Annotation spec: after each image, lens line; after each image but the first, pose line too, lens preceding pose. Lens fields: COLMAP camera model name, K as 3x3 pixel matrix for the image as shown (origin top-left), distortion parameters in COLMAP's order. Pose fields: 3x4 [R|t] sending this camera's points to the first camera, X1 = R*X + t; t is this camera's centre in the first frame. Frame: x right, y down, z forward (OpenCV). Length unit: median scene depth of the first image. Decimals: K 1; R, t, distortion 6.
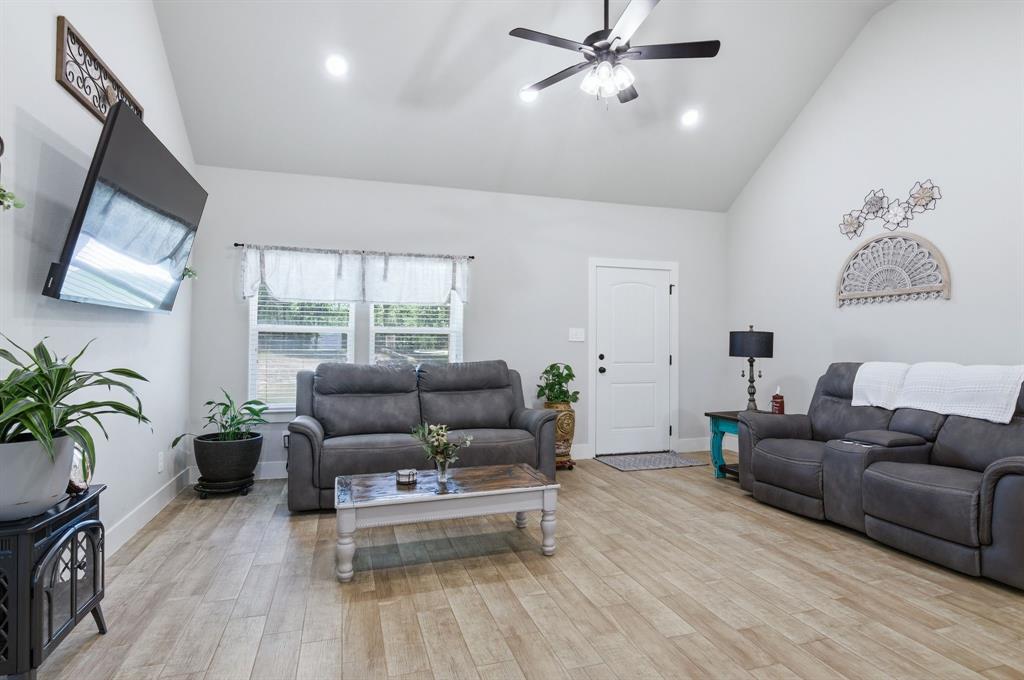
lens RADIAL K [[552.5, 0, 512.0], [0, 552.5, 340.0], [0, 0, 1]] dist [-0.001743, -0.000041]
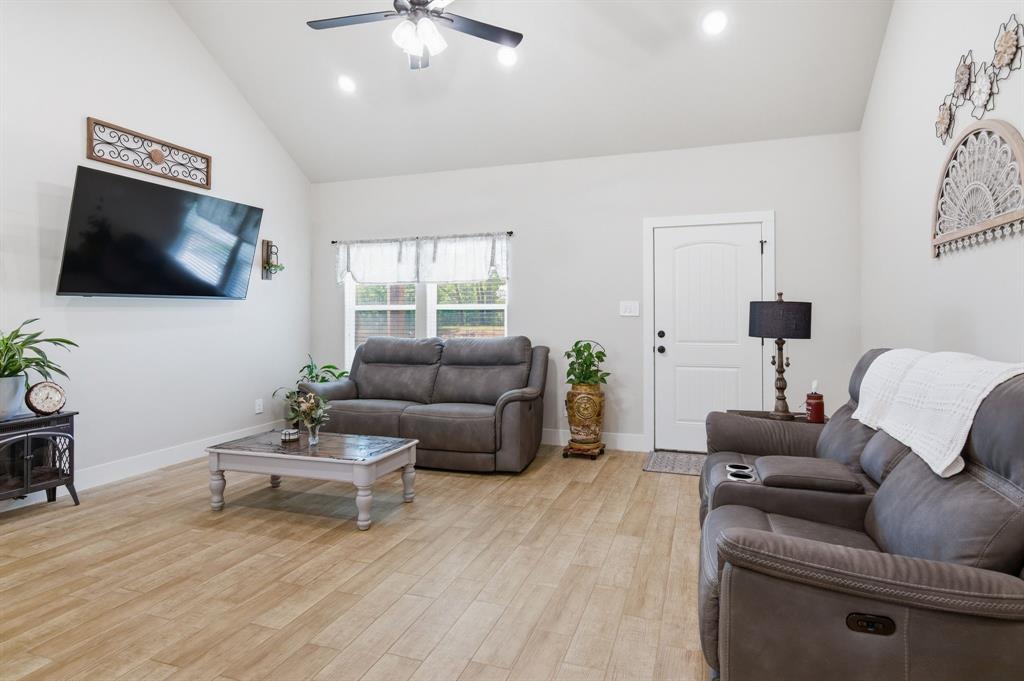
lens RADIAL K [[542.8, 0, 513.2], [0, 542.8, 319.6], [0, 0, 1]] dist [-0.002995, -0.000266]
pose [[0.806226, -0.002941, -0.591600, 0.571661], [0.009776, 0.999917, 0.008352, -0.001101], [0.591527, -0.012517, 0.806188, 0.237335]]
